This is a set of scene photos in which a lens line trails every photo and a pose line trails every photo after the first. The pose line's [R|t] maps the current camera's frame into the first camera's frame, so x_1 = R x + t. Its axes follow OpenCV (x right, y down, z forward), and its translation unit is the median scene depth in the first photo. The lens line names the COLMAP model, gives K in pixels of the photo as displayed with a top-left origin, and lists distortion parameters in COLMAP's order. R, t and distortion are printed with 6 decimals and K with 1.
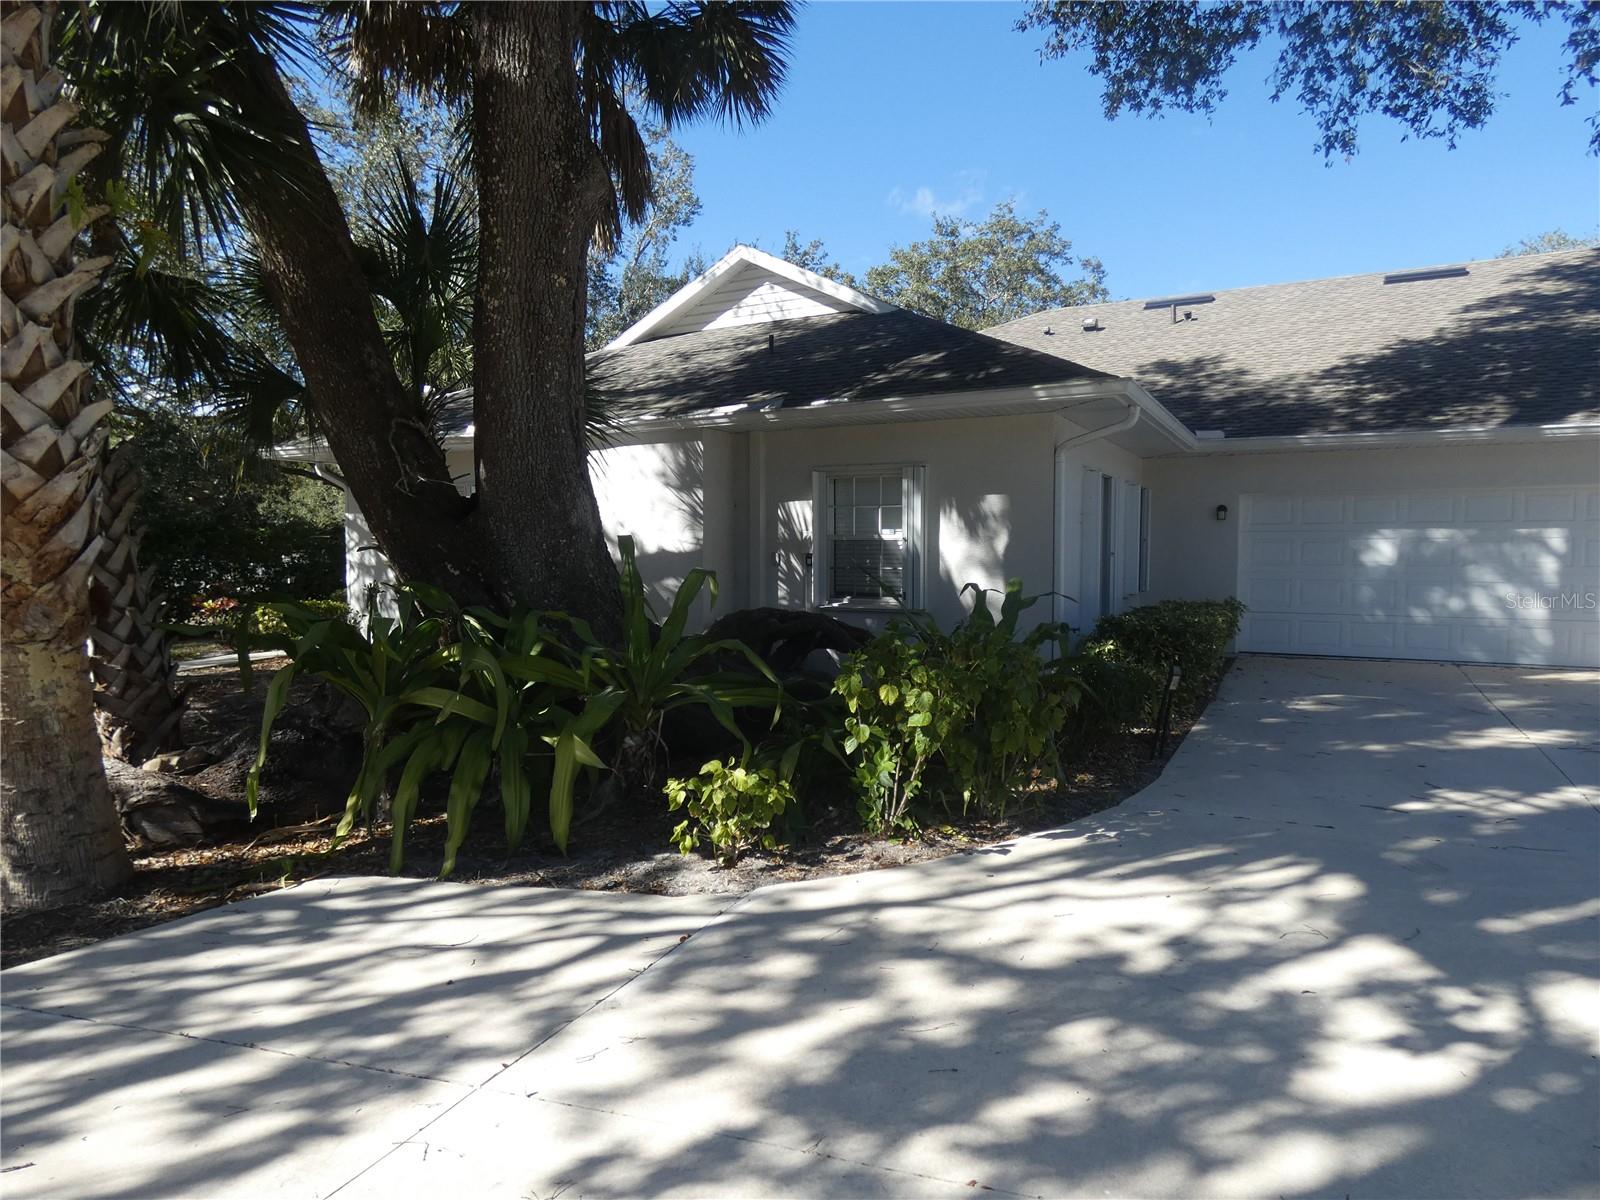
lens RADIAL K [[959.9, 0, 801.3], [0, 959.9, 599.9], [0, 0, 1]] dist [-0.002507, 0.001466]
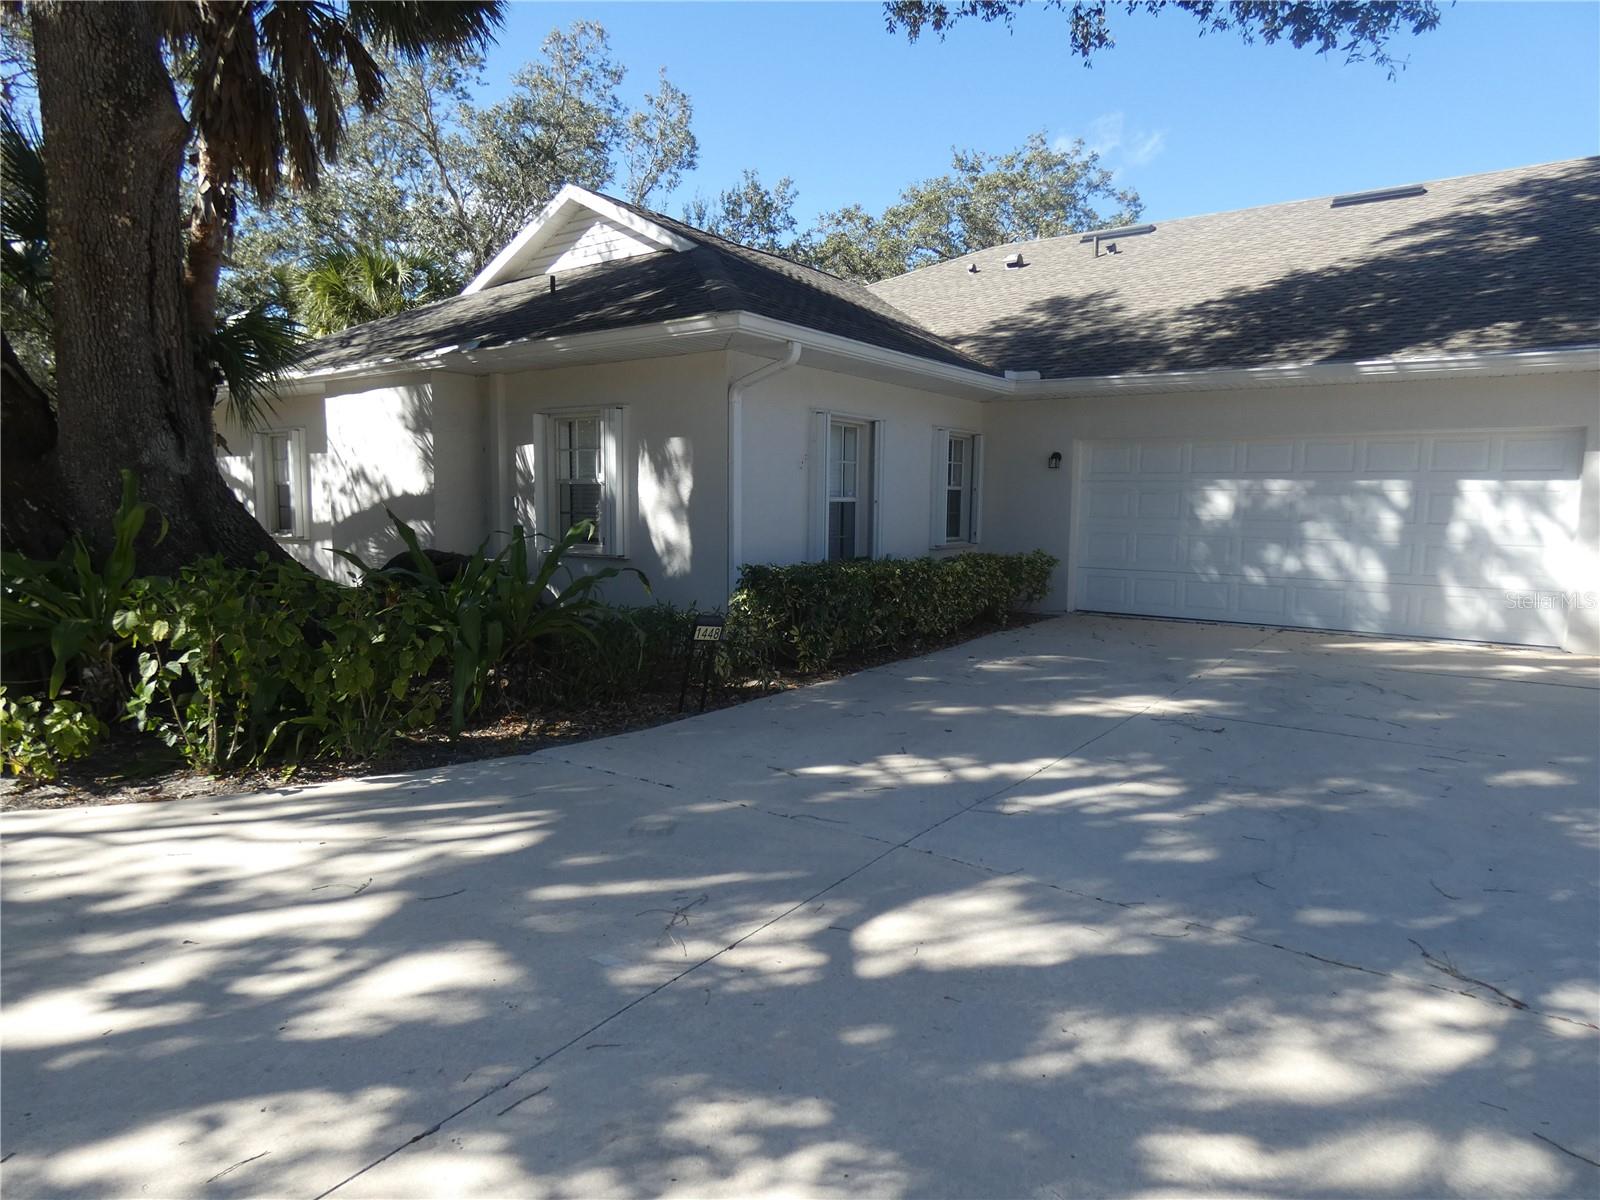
lens RADIAL K [[959.9, 0, 798.8], [0, 959.9, 606.2], [0, 0, 1]] dist [-0.002507, 0.001466]
pose [[0.990848, 0.026124, -0.132434, 0.403545], [-0.018857, 0.998262, 0.055832, 0.002615], [0.133662, -0.052823, 0.989618, 0.047802]]
